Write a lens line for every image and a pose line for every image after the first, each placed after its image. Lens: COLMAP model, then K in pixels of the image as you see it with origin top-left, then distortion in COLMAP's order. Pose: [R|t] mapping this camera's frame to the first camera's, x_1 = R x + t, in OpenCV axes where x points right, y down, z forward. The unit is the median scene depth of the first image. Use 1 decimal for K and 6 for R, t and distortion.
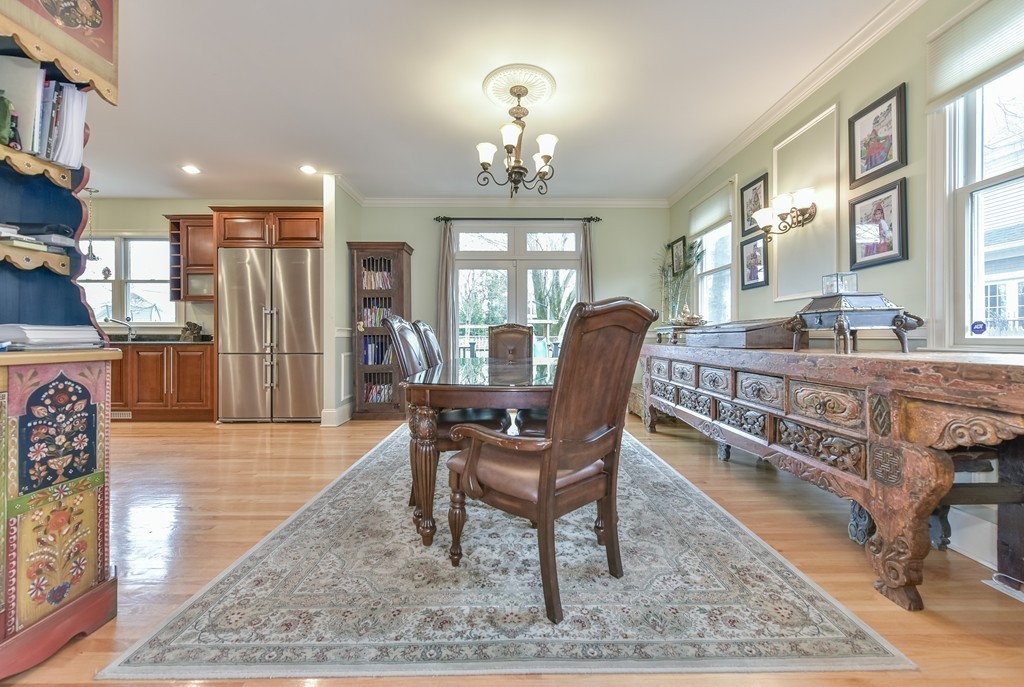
lens RADIAL K [[406.7, 0, 514.8], [0, 406.7, 336.9], [0, 0, 1]] dist [0.001832, -0.000010]
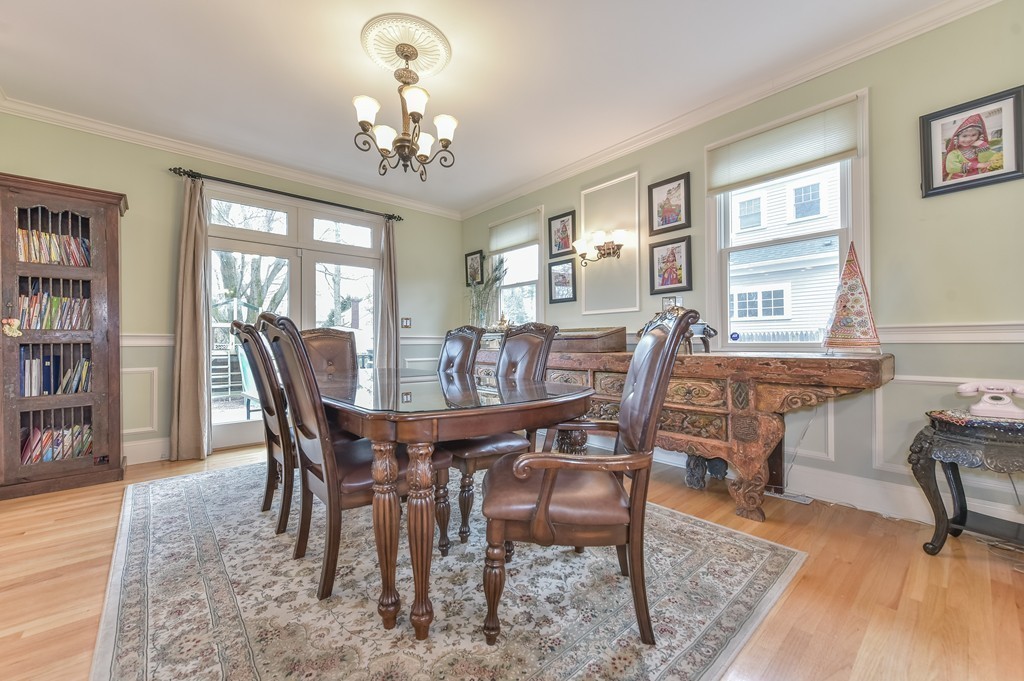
lens RADIAL K [[401.9, 0, 513.0], [0, 401.9, 338.2], [0, 0, 1]] dist [0.002265, 0.000118]
pose [[0.755959, 0.002701, 0.654613, -0.515777], [0.006059, 0.999920, -0.011122, -0.002777], [-0.654591, 0.012374, 0.755882, 0.331679]]
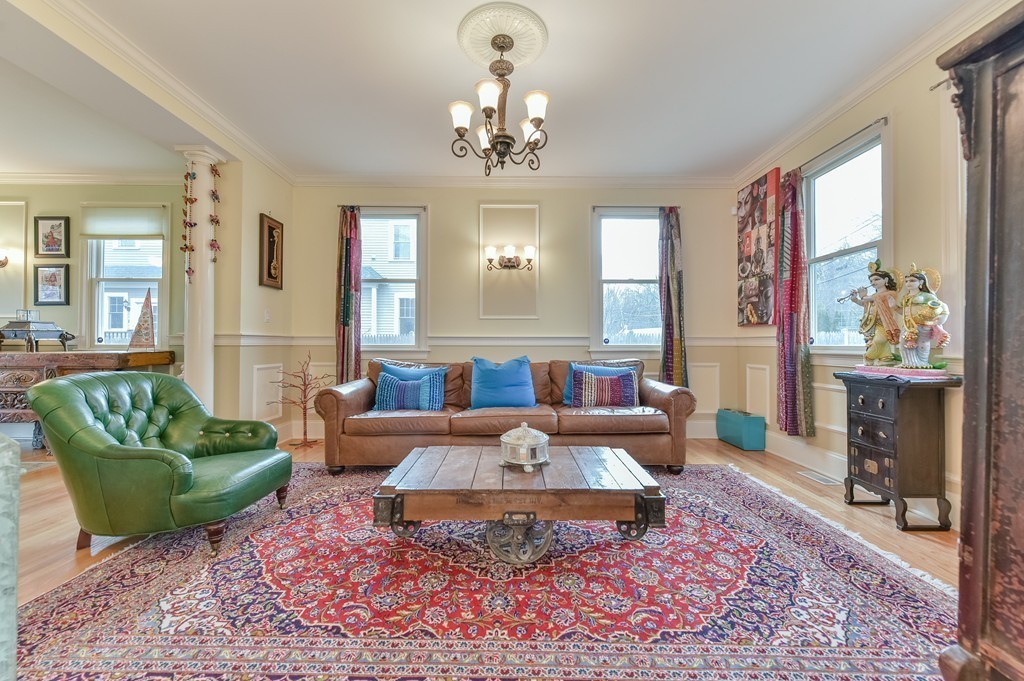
lens RADIAL K [[401.9, 0, 513.0], [0, 401.9, 338.2], [0, 0, 1]] dist [0.002265, 0.000118]
pose [[-0.005581, 0.015495, 0.999864, -1.065972], [-0.001244, 0.999879, -0.015502, -0.000033], [-0.999984, -0.001331, -0.005561, -1.216058]]
